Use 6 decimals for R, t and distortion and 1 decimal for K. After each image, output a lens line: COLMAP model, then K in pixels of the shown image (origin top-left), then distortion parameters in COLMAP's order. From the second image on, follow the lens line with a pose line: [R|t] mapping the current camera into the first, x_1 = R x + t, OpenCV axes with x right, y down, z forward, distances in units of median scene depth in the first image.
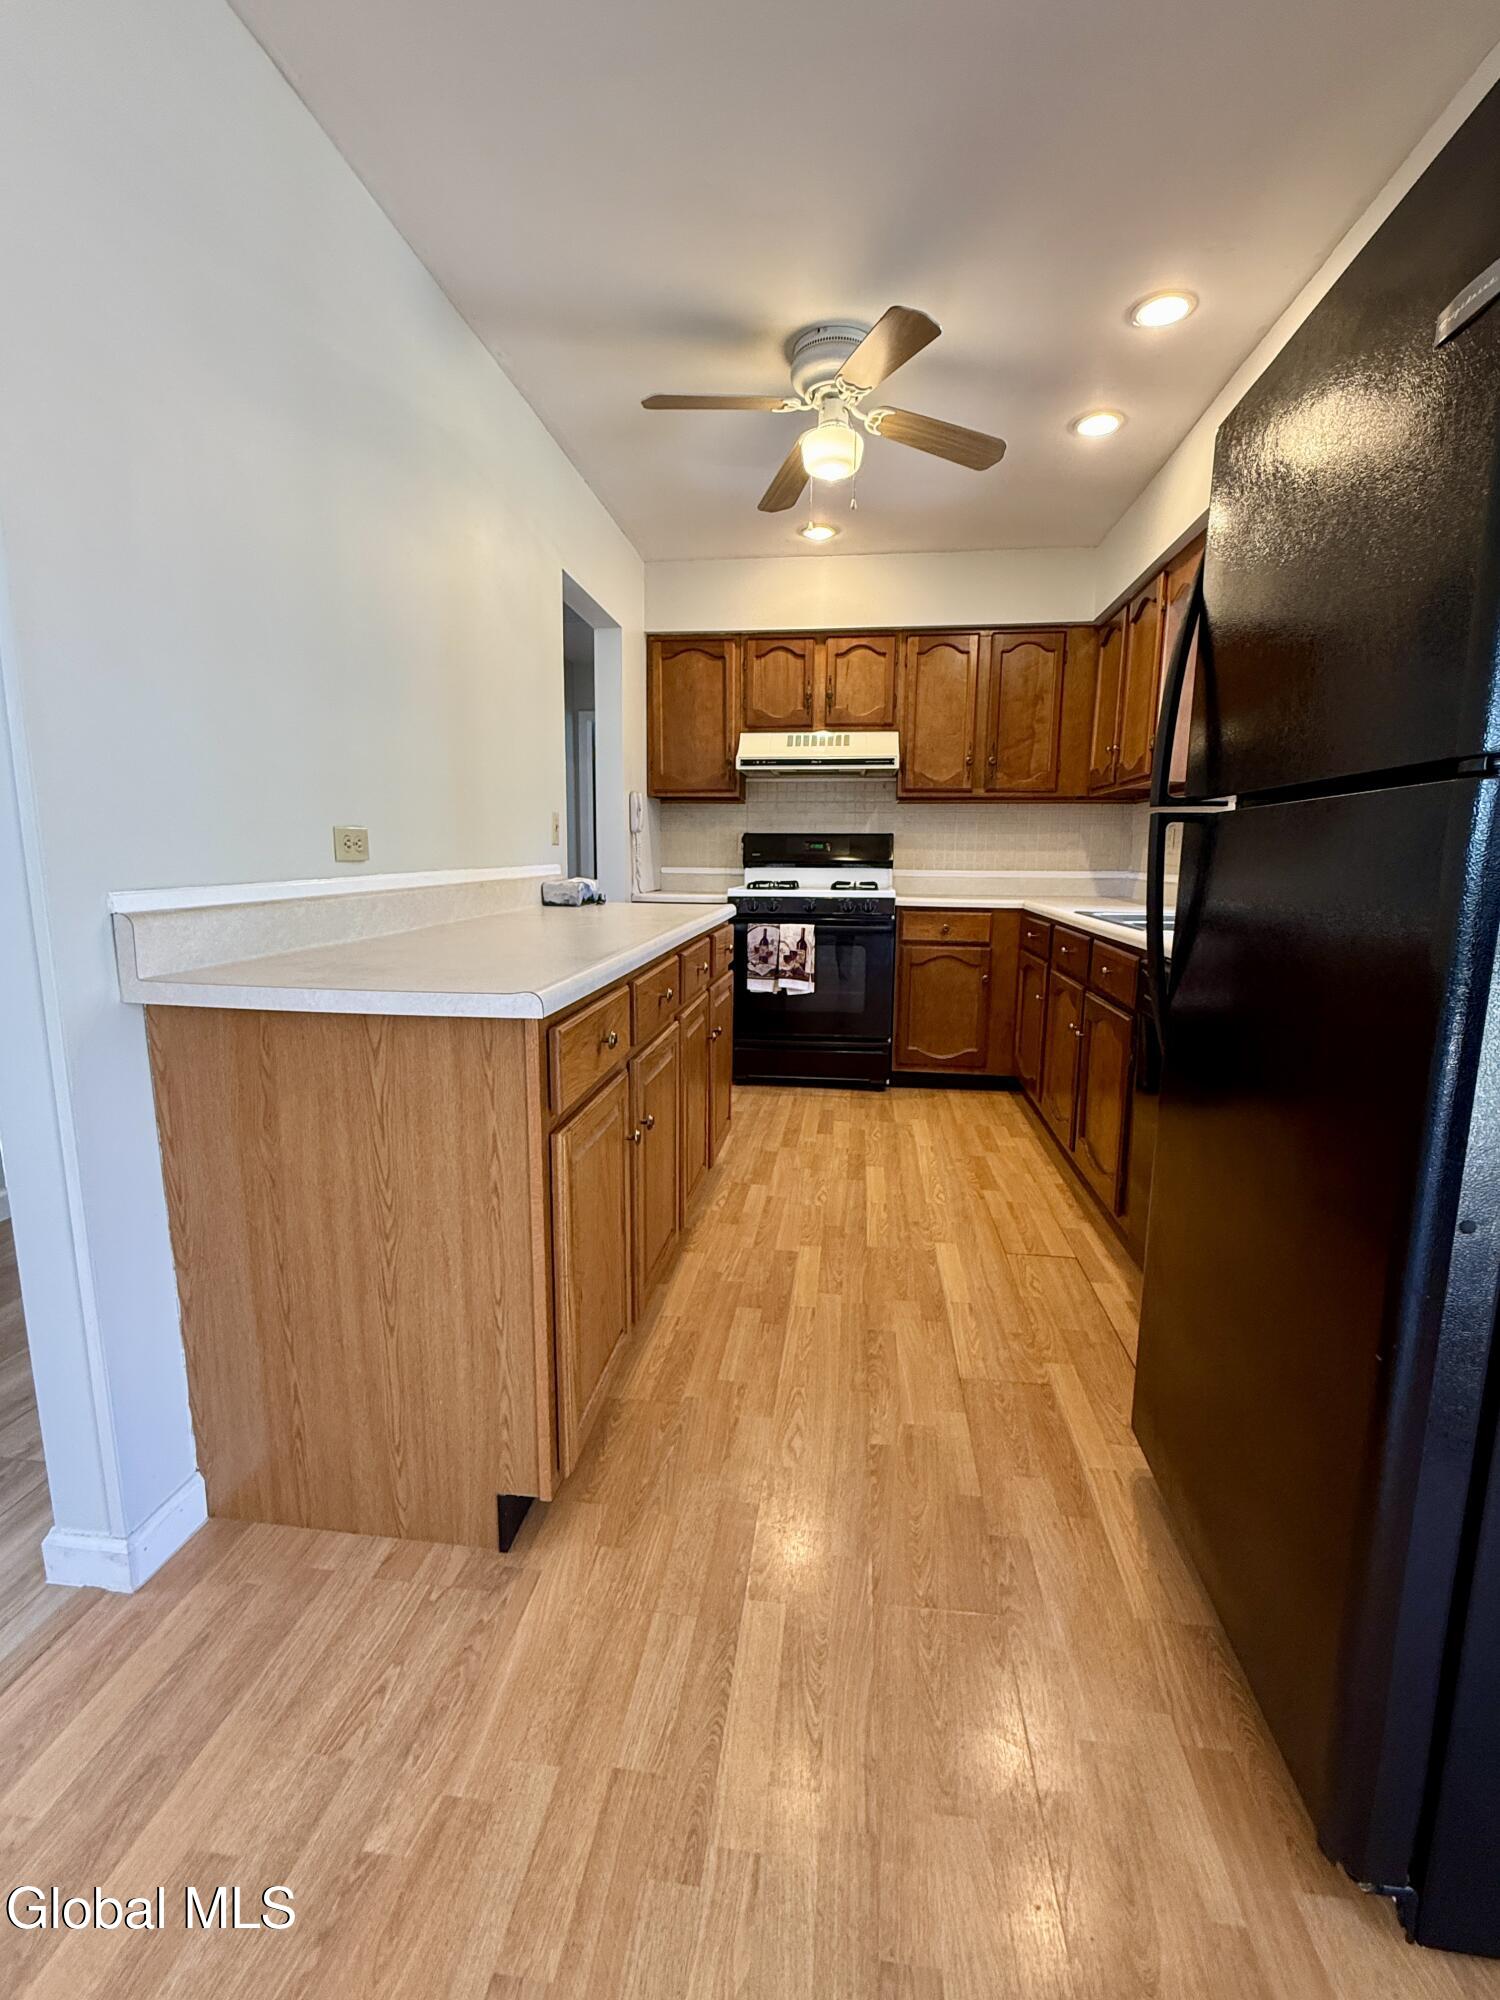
lens RADIAL K [[886.0, 0, 752.3], [0, 886.0, 999.9], [0, 0, 1]] dist [0.000844, -0.000088]
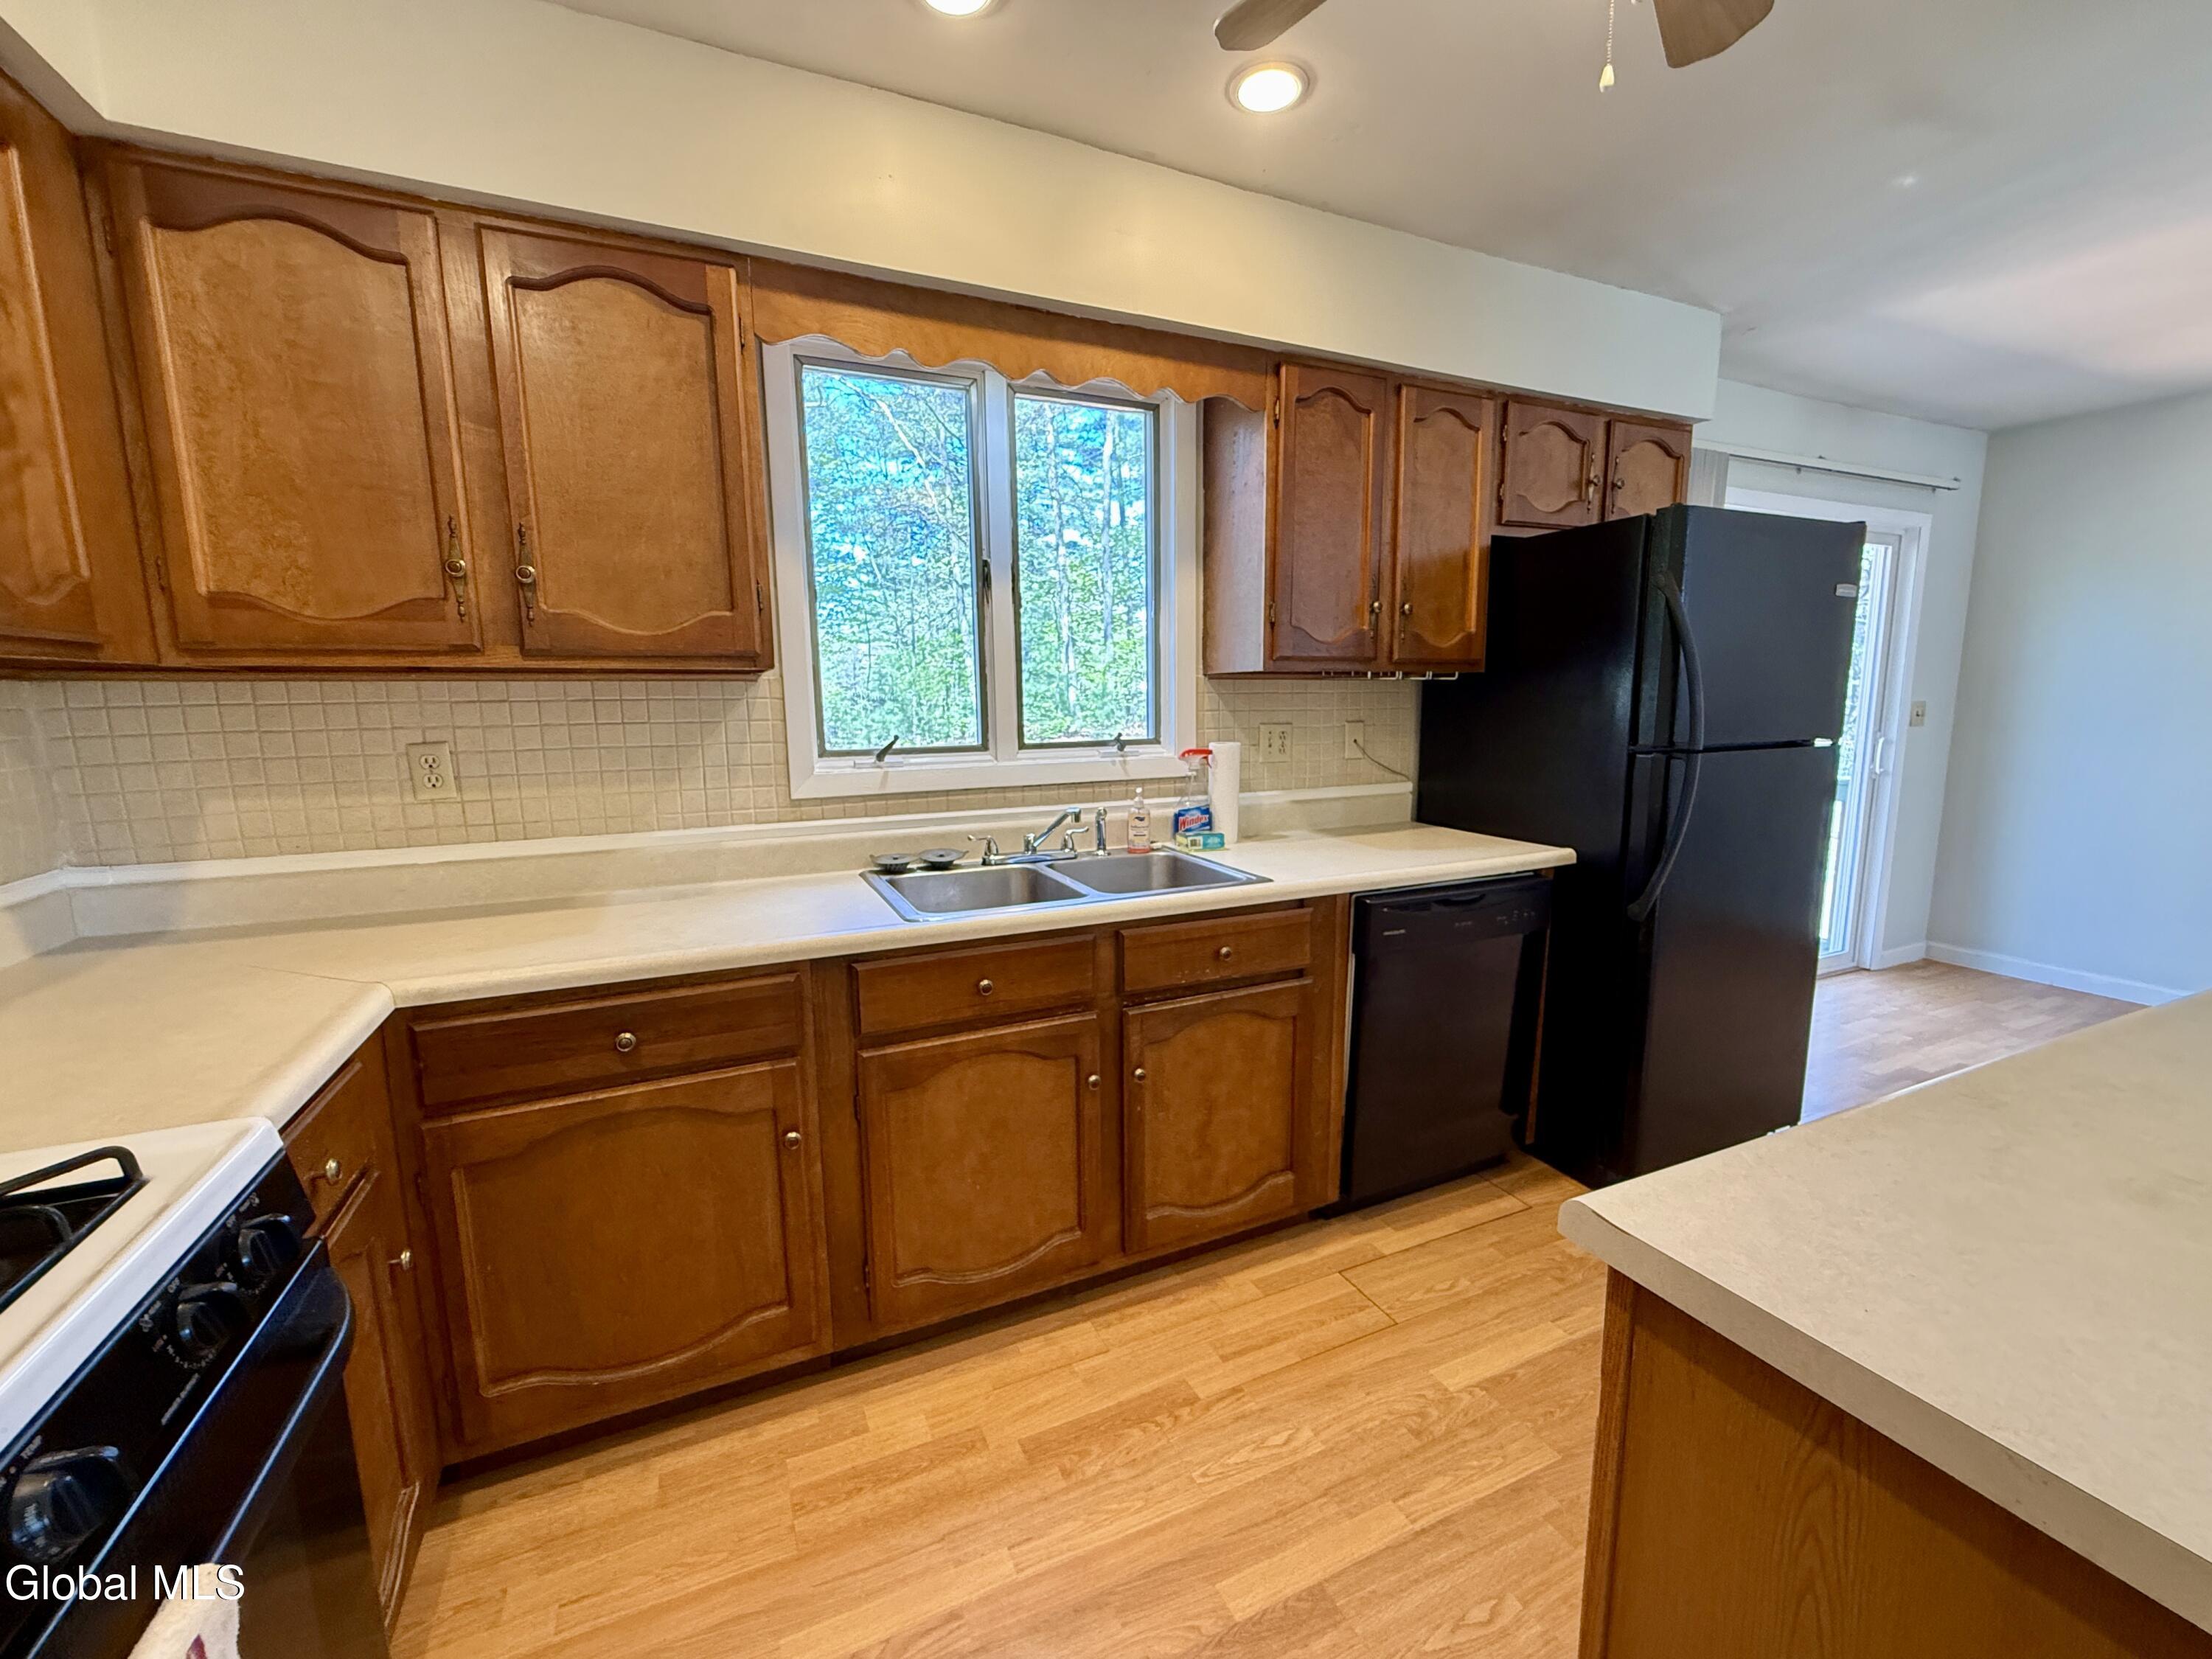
lens RADIAL K [[880.7, 0, 1120.6], [0, 880.7, 834.2], [0, 0, 1]] dist [-0.001246, 0.000540]
pose [[-0.521518, -0.134288, 0.842607, -0.141649], [0.143296, 0.959726, 0.241644, -0.278531], [-0.841122, 0.246763, -0.481271, 1.232661]]
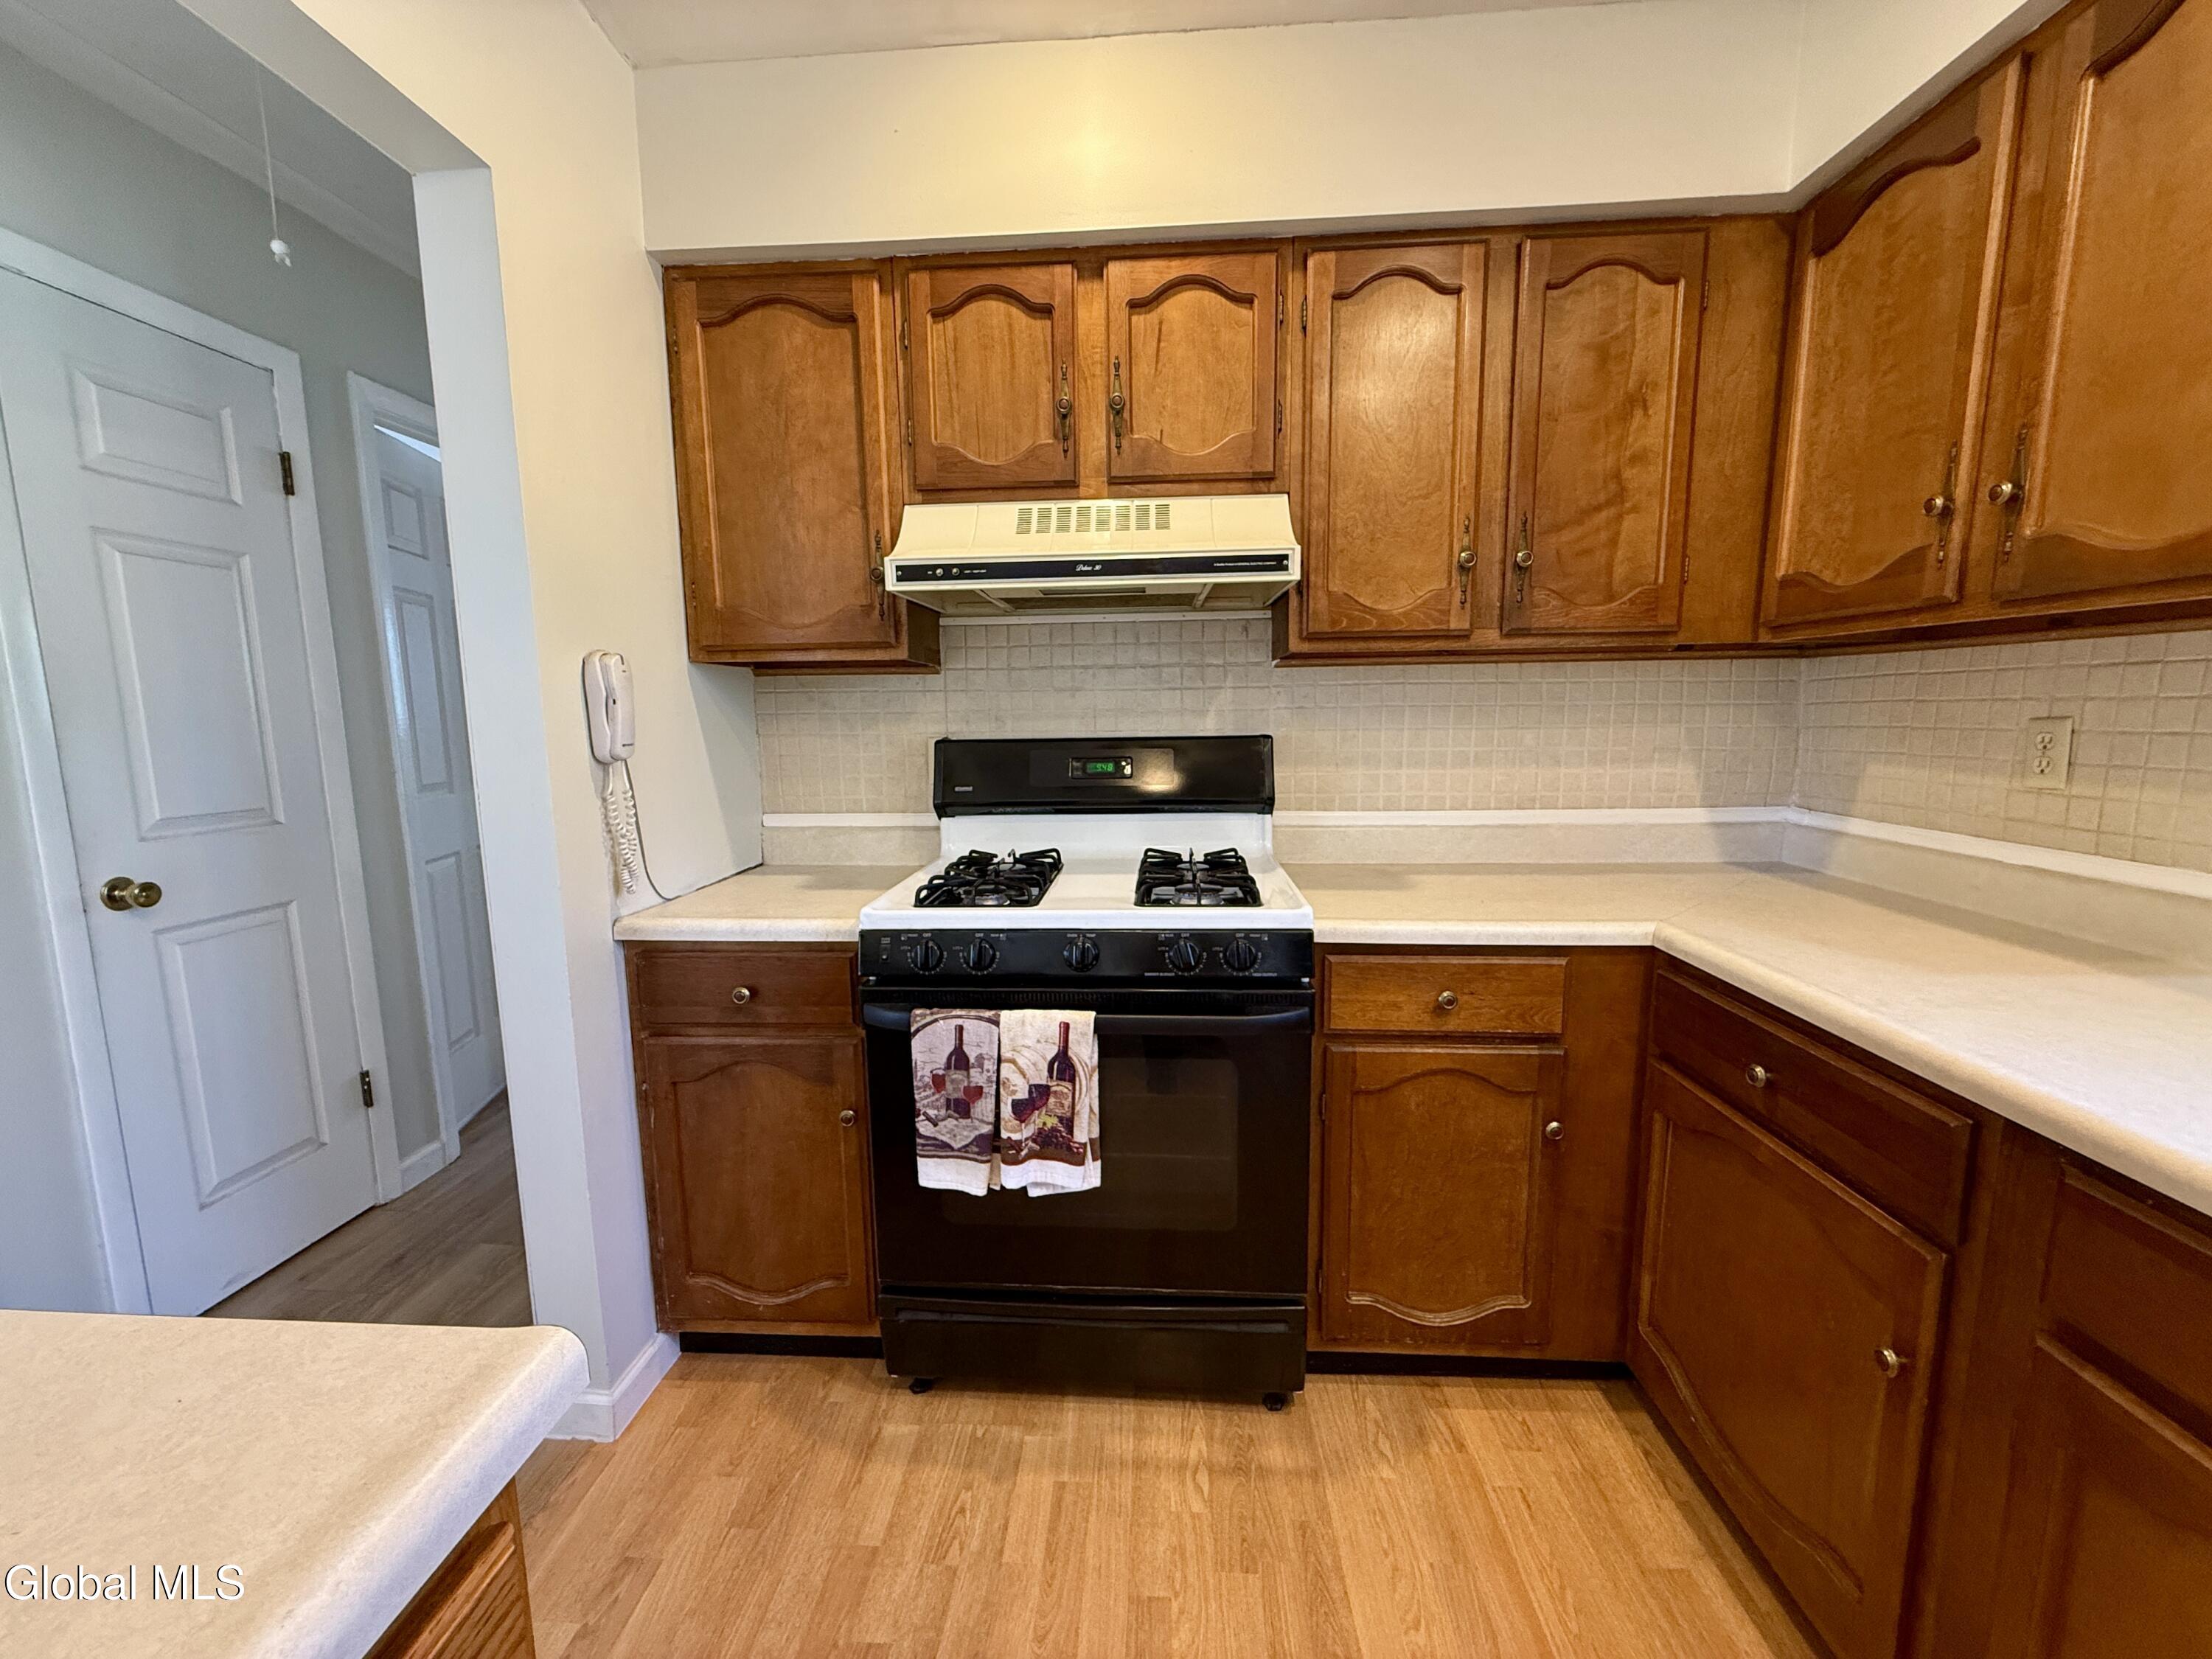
lens RADIAL K [[880.7, 0, 1095.9], [0, 880.7, 831.3], [0, 0, 1]] dist [-0.001246, 0.000540]
pose [[0.998290, -0.029734, 0.050320, 0.073895], [0.030870, 0.999282, -0.021946, -0.203492], [-0.049632, 0.023462, 0.998492, 0.868602]]
